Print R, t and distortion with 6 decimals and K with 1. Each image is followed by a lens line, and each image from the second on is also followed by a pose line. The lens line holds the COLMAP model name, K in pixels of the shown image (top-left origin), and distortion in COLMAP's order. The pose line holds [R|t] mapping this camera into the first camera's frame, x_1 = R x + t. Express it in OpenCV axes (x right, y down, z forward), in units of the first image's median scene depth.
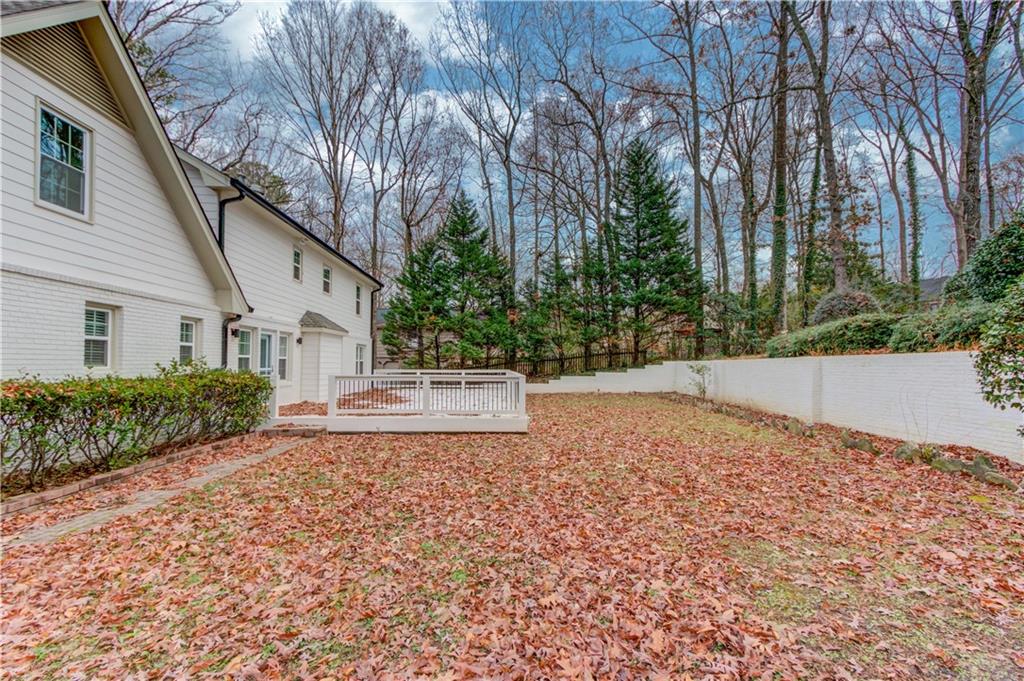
lens RADIAL K [[492.9, 0, 509.2], [0, 492.9, 349.5], [0, 0, 1]] dist [-0.018867, 0.000531]
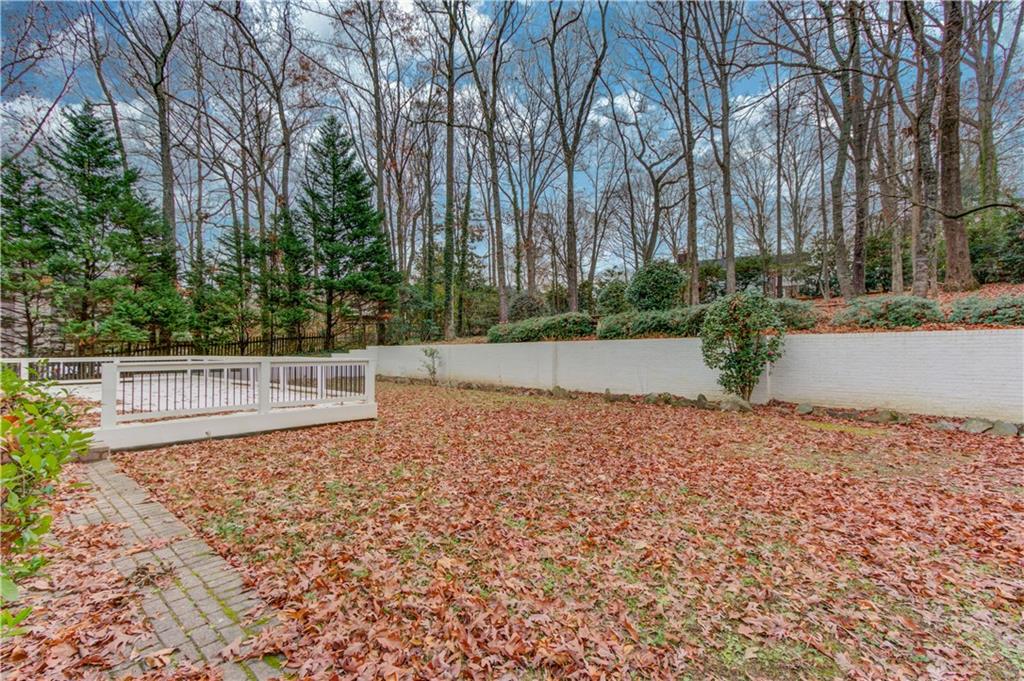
lens RADIAL K [[492.9, 0, 509.2], [0, 492.9, 349.5], [0, 0, 1]] dist [-0.018867, 0.000531]
pose [[0.656766, 0.000249, 0.754094, -0.414319], [-0.018336, 0.999710, 0.015640, 0.013611], [-0.753871, -0.024099, 0.656580, 0.155178]]
